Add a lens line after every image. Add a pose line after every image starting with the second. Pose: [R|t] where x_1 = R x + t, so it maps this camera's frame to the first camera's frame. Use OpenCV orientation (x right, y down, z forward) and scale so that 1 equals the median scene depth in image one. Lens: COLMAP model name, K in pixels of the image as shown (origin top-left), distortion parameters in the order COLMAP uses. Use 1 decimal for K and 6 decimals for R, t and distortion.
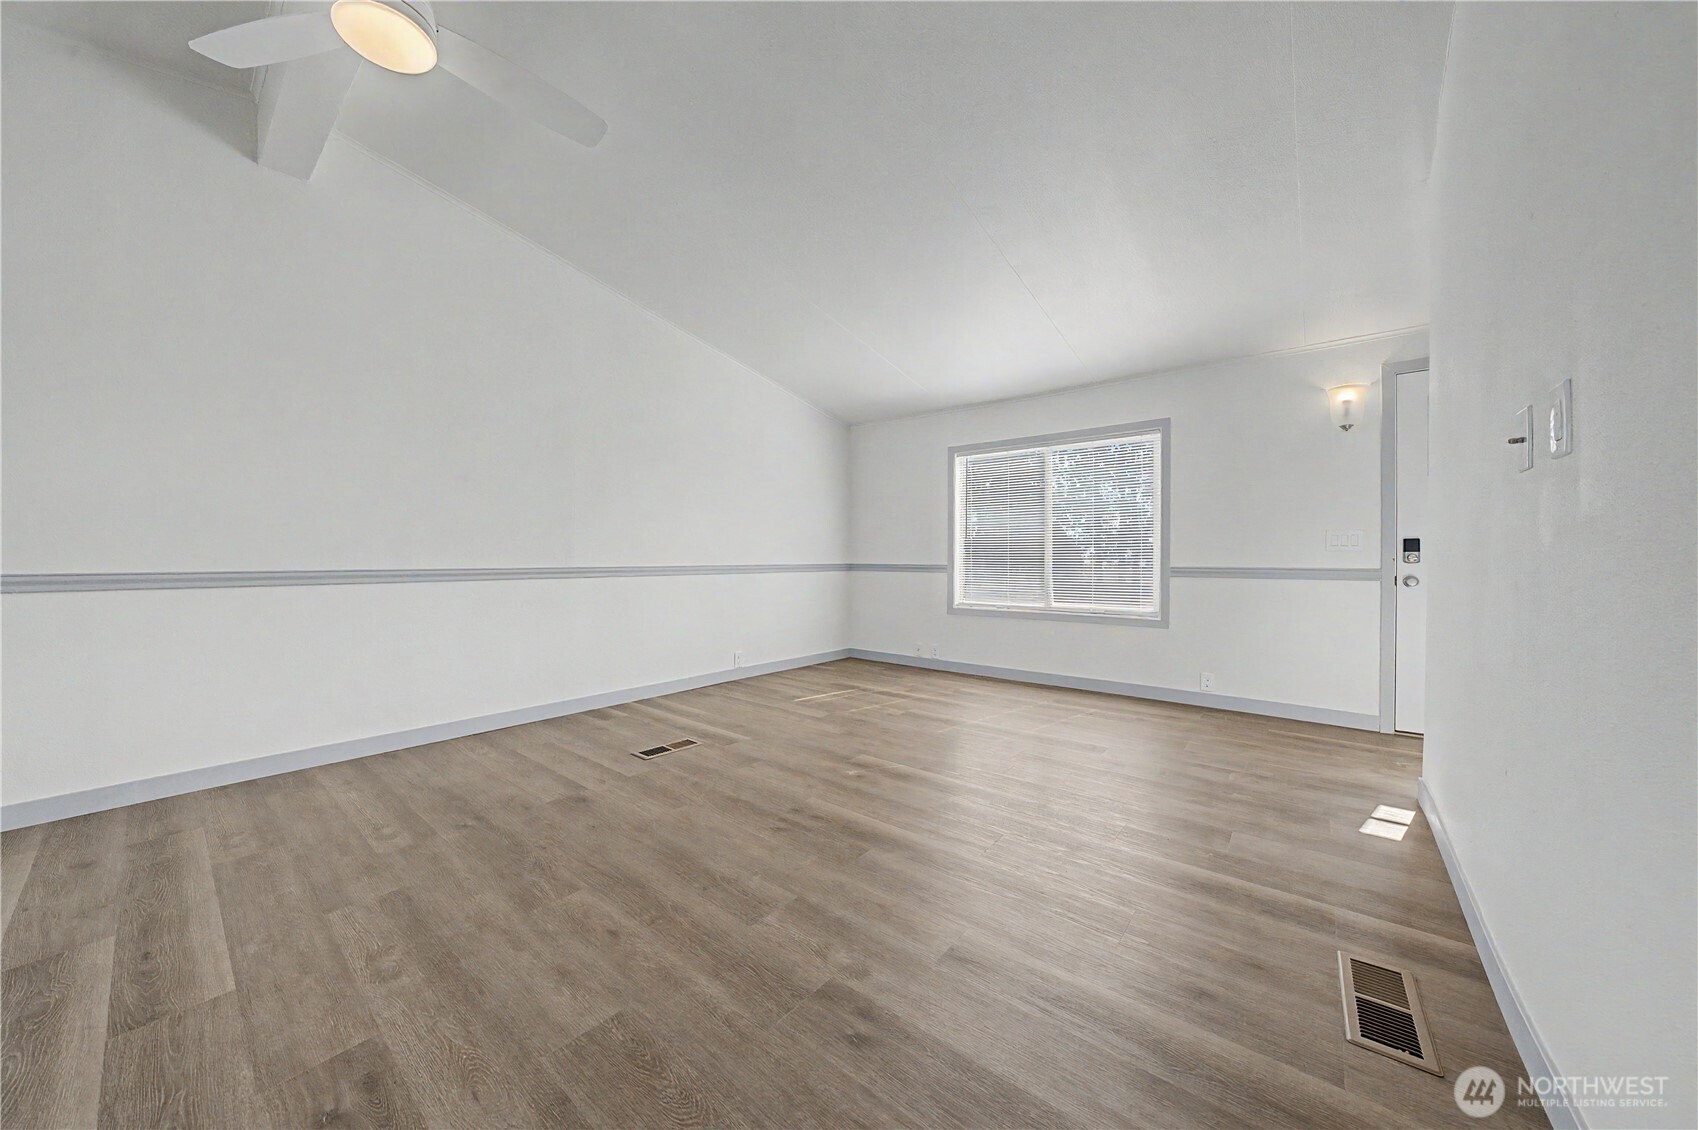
lens RADIAL K [[577.2, 0, 849.0], [0, 577.2, 565.0], [0, 0, 1]] dist [-0.018020, 0.000013]
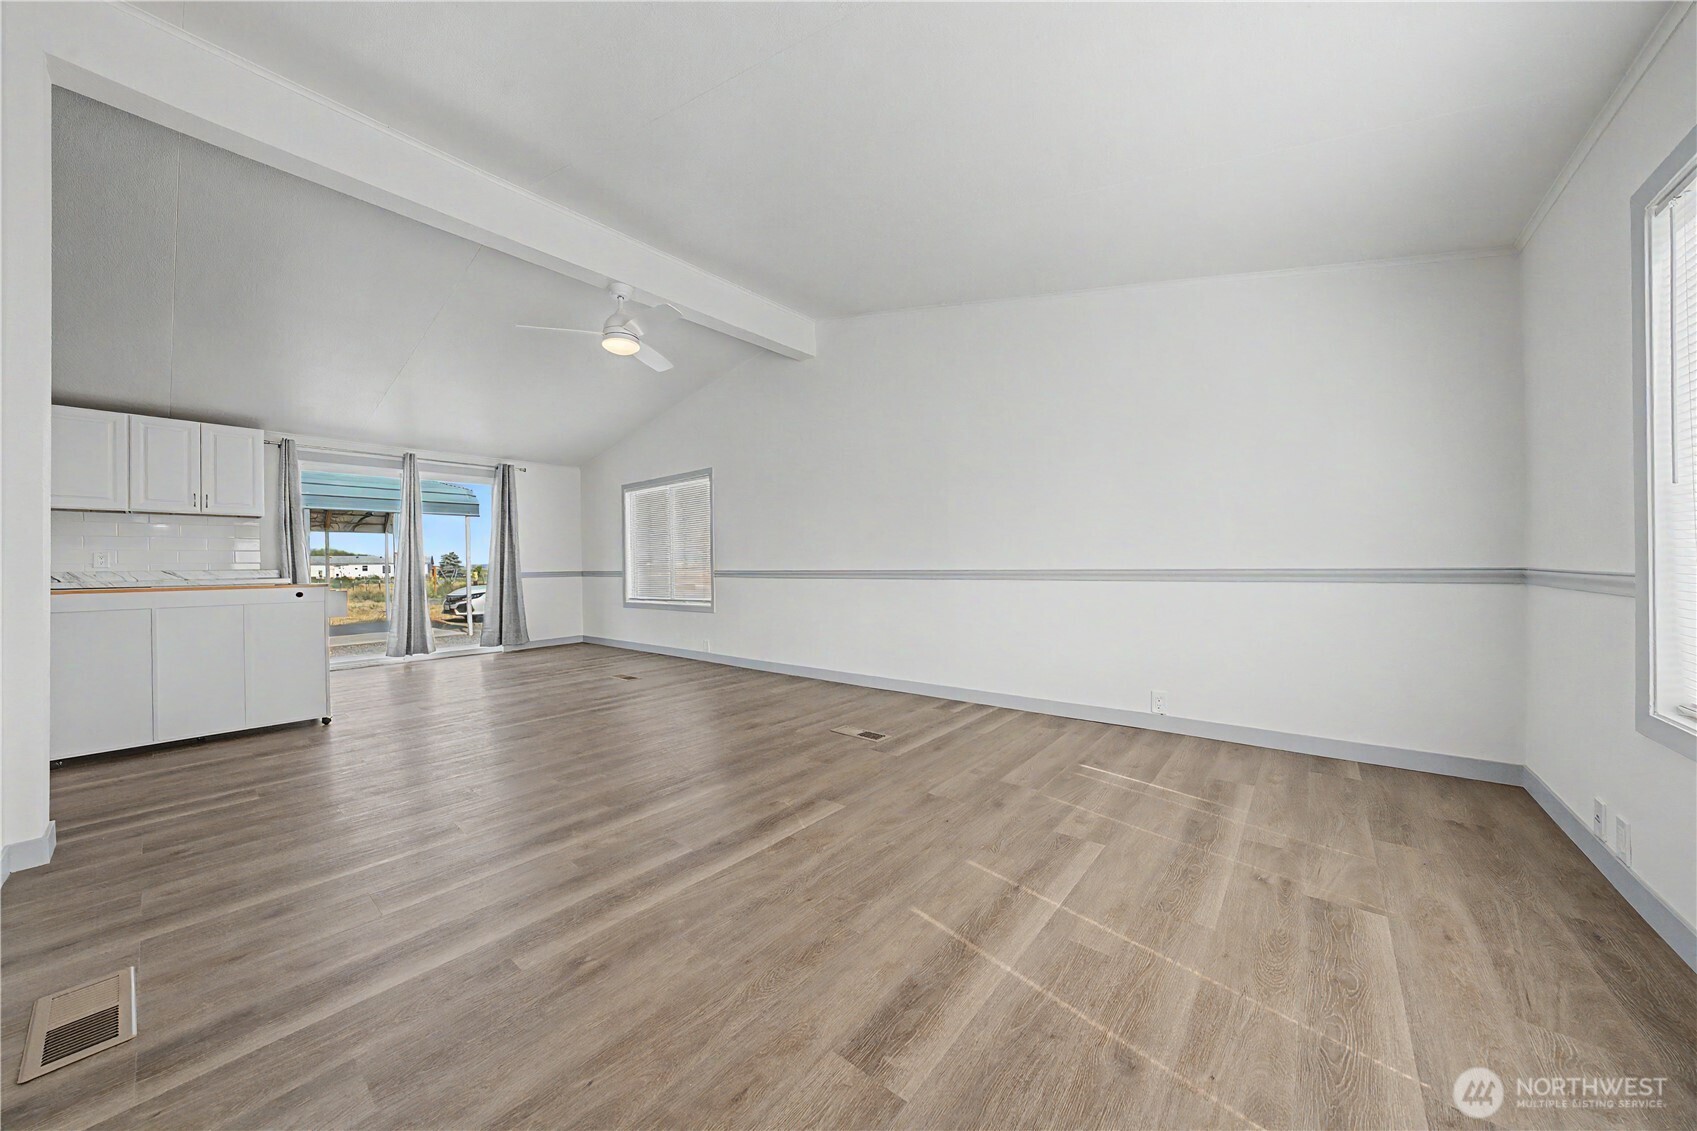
lens RADIAL K [[576.9, 0, 848.5], [0, 576.9, 565.5], [0, 0, 1]] dist [-0.018020, 0.000013]
pose [[-0.000696, 0.002405, -0.999997, 0.843370], [0.002663, 0.999994, 0.002403, -0.009622], [0.999996, -0.002661, -0.000703, 1.027733]]
